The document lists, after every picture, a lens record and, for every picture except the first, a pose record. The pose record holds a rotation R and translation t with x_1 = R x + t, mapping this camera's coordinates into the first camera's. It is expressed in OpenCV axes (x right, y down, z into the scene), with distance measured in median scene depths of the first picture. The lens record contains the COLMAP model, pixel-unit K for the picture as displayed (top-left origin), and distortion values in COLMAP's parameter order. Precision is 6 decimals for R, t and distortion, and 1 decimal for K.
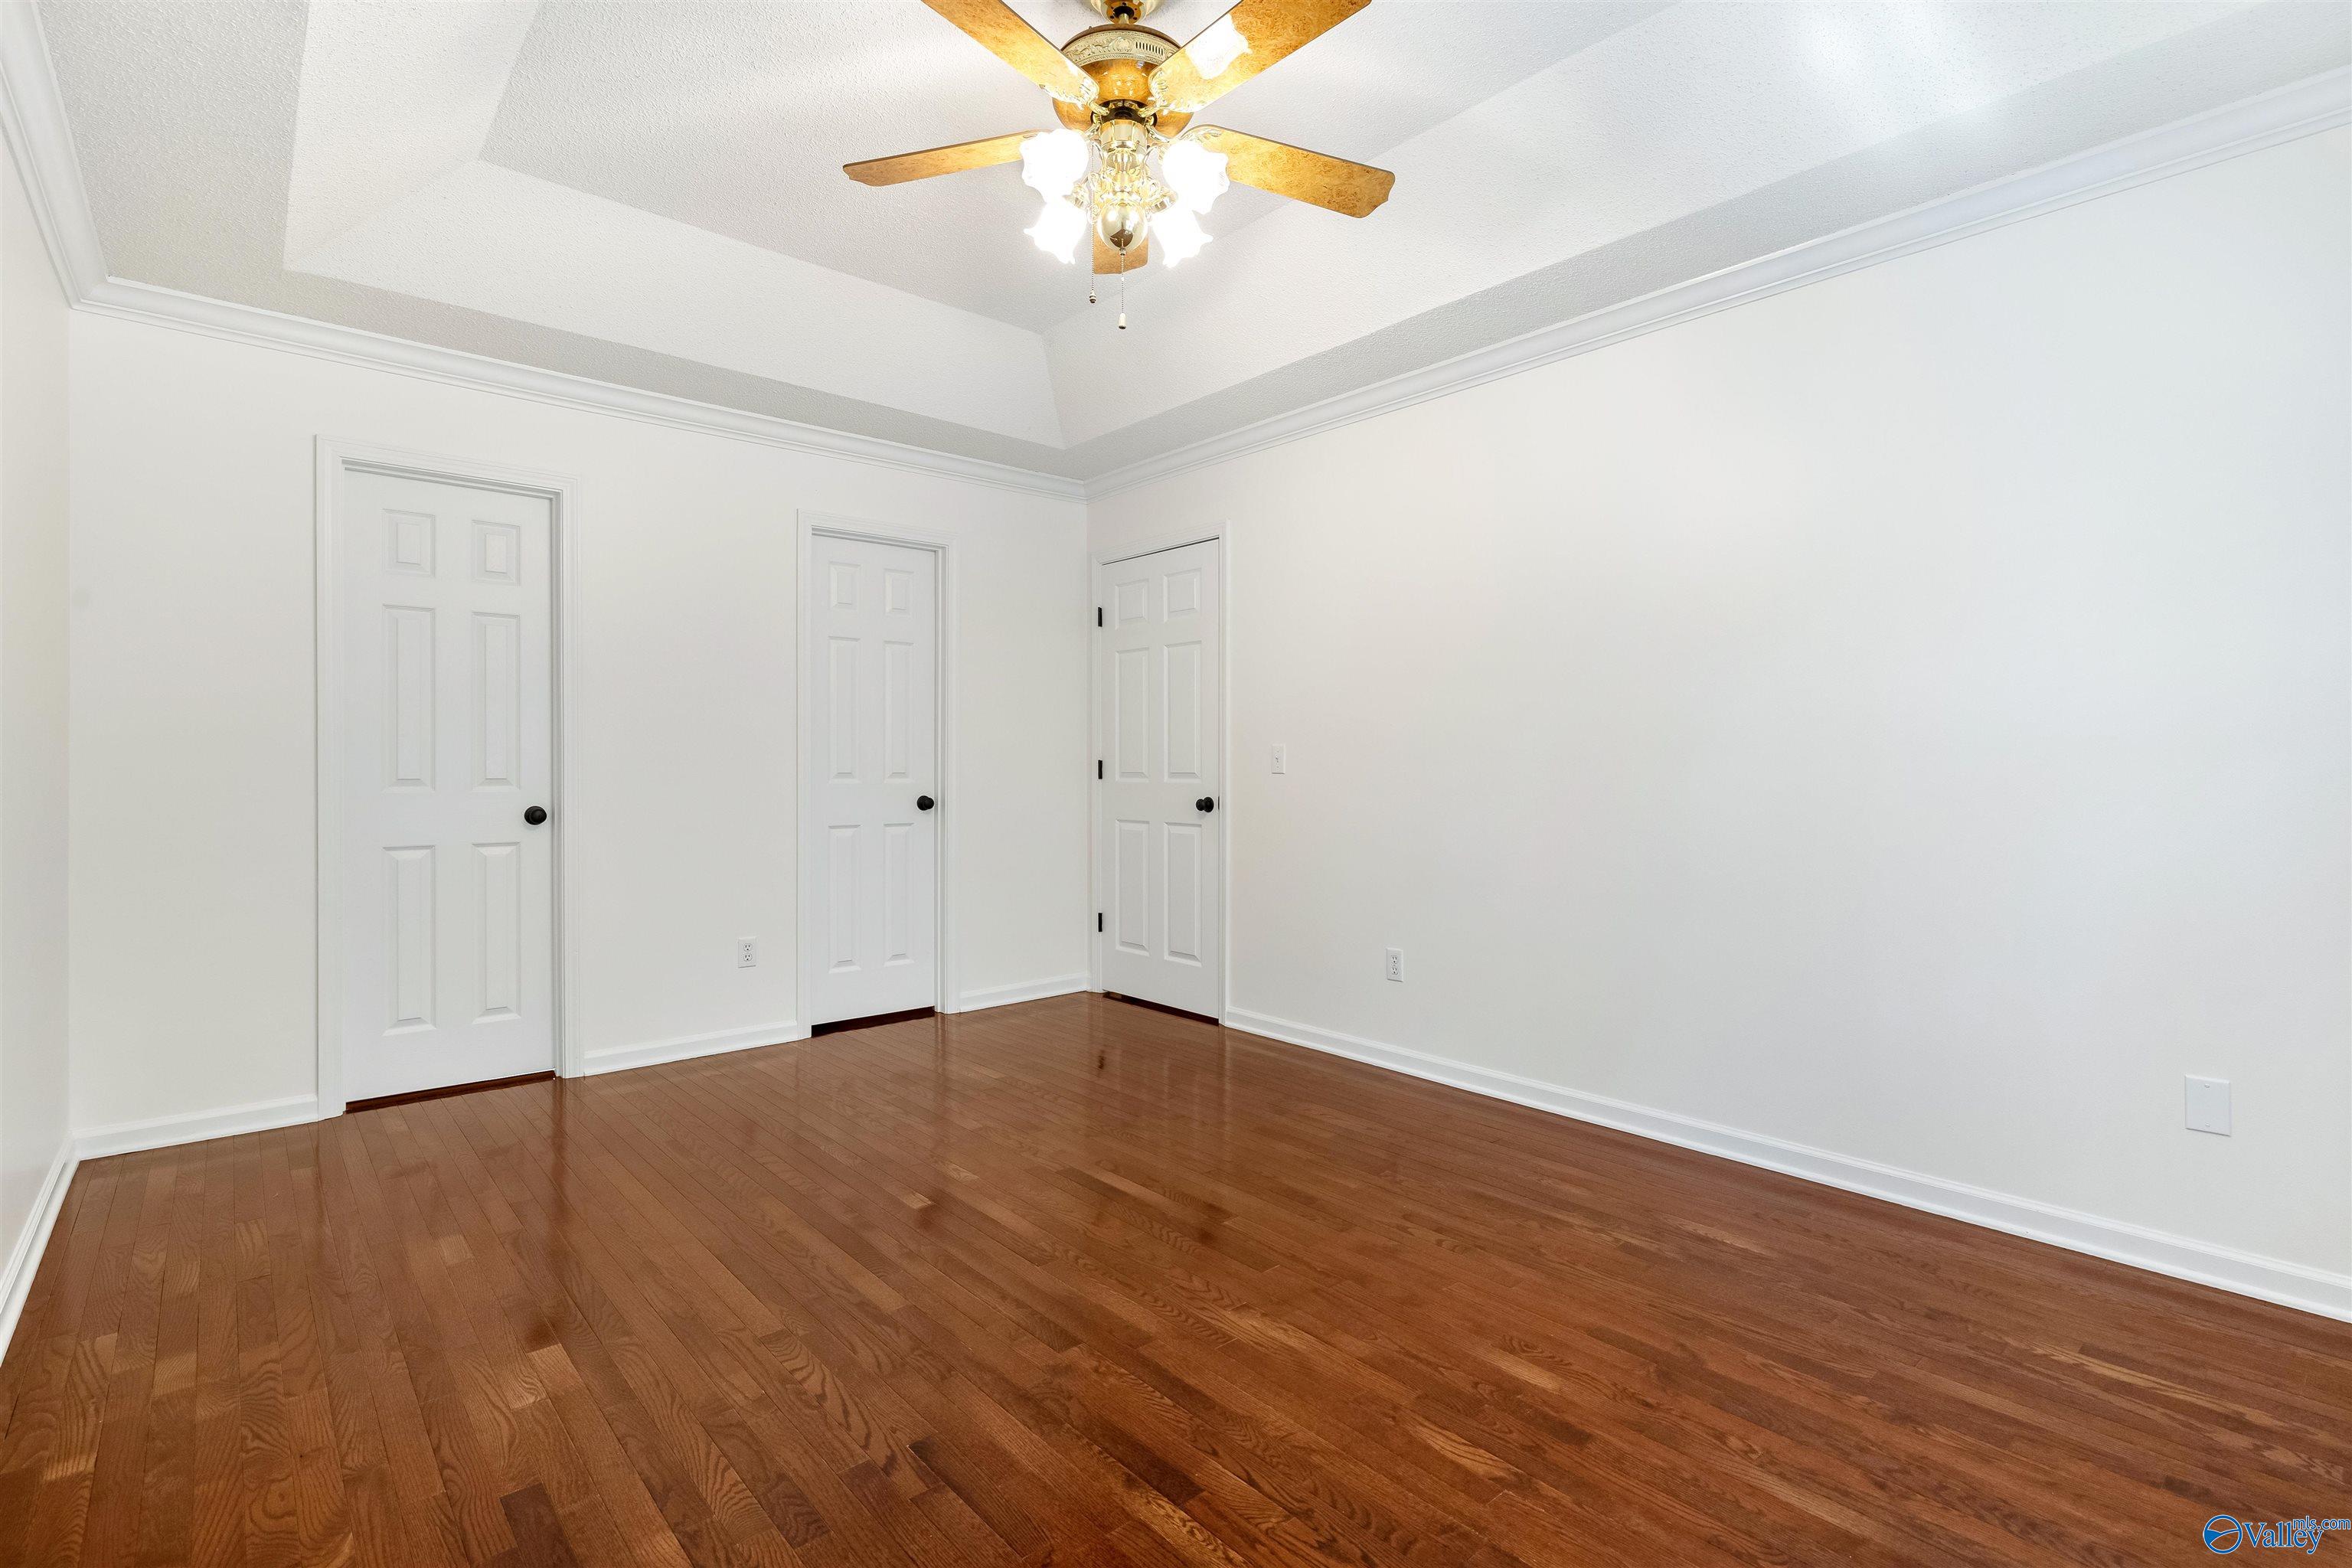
lens RADIAL K [[1087.8, 0, 1176.0], [0, 1087.8, 784.0], [0, 0, 1]] dist [-0.000159, -0.000180]
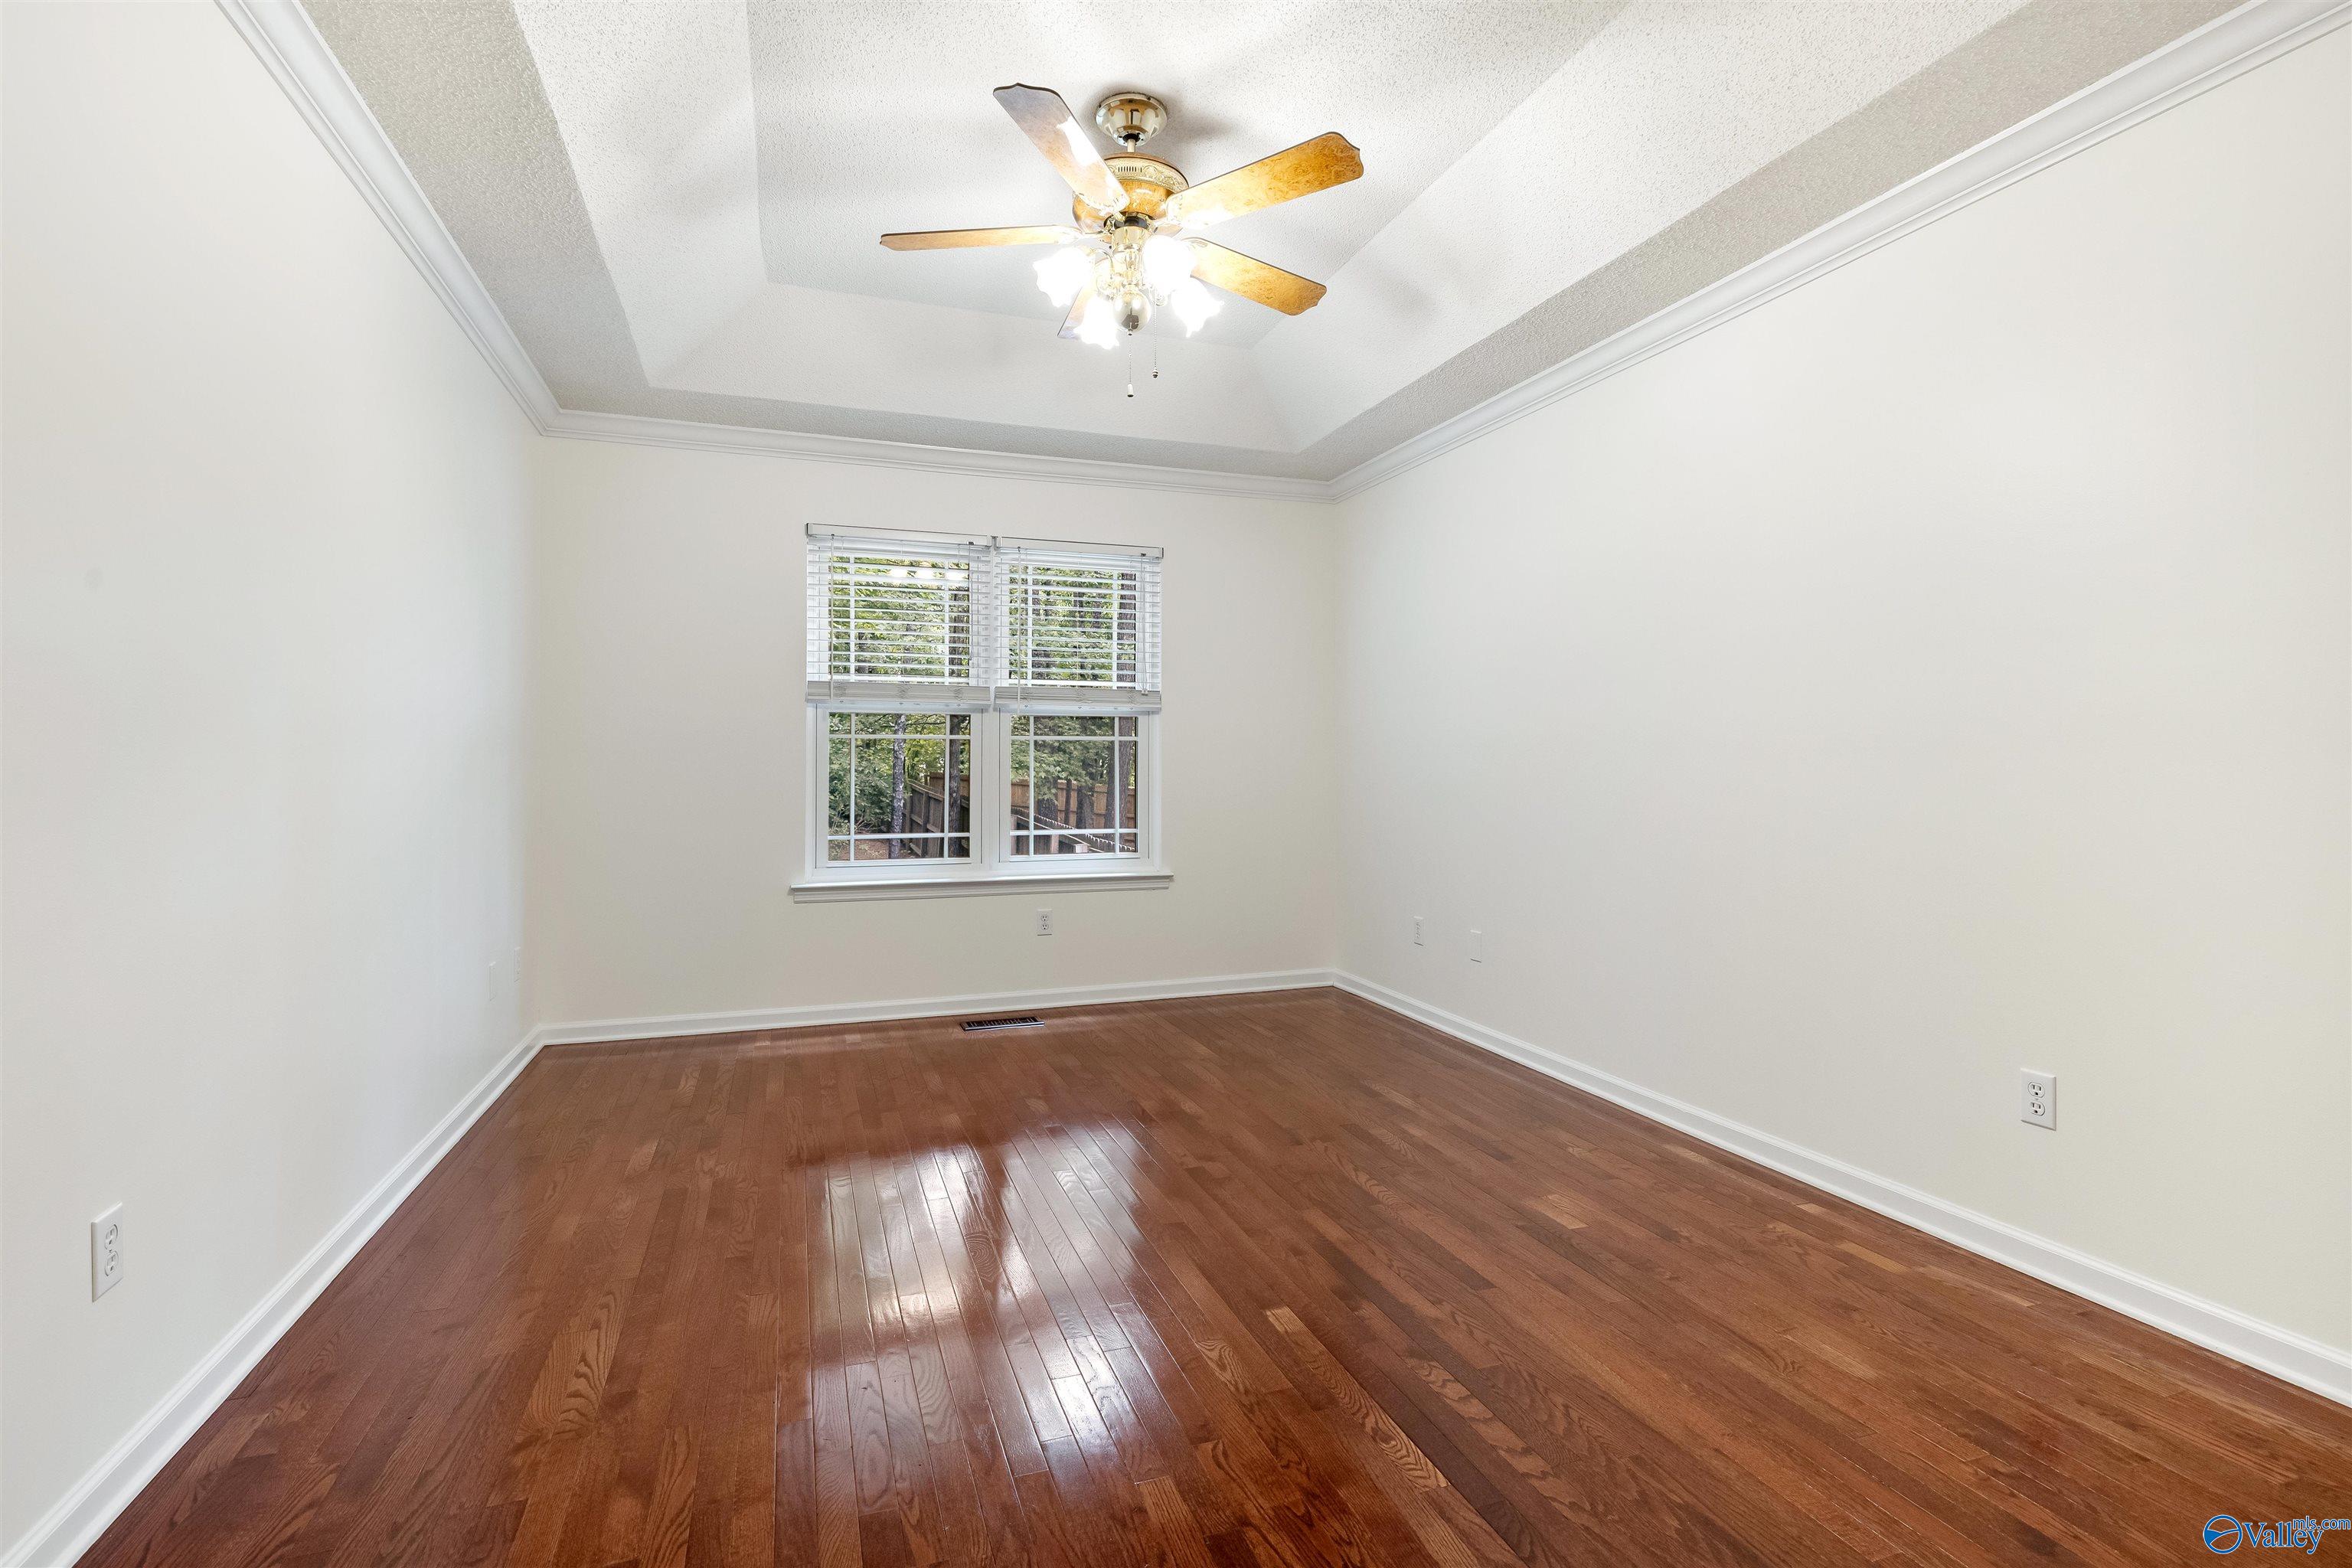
lens RADIAL K [[1087.8, 0, 1176.0], [0, 1087.8, 784.0], [0, 0, 1]] dist [-0.000159, -0.000180]
pose [[-0.930247, -0.009638, 0.366806, -0.610753], [0.001574, 0.999541, 0.030255, -0.040050], [-0.366929, 0.028721, -0.929805, 2.368999]]
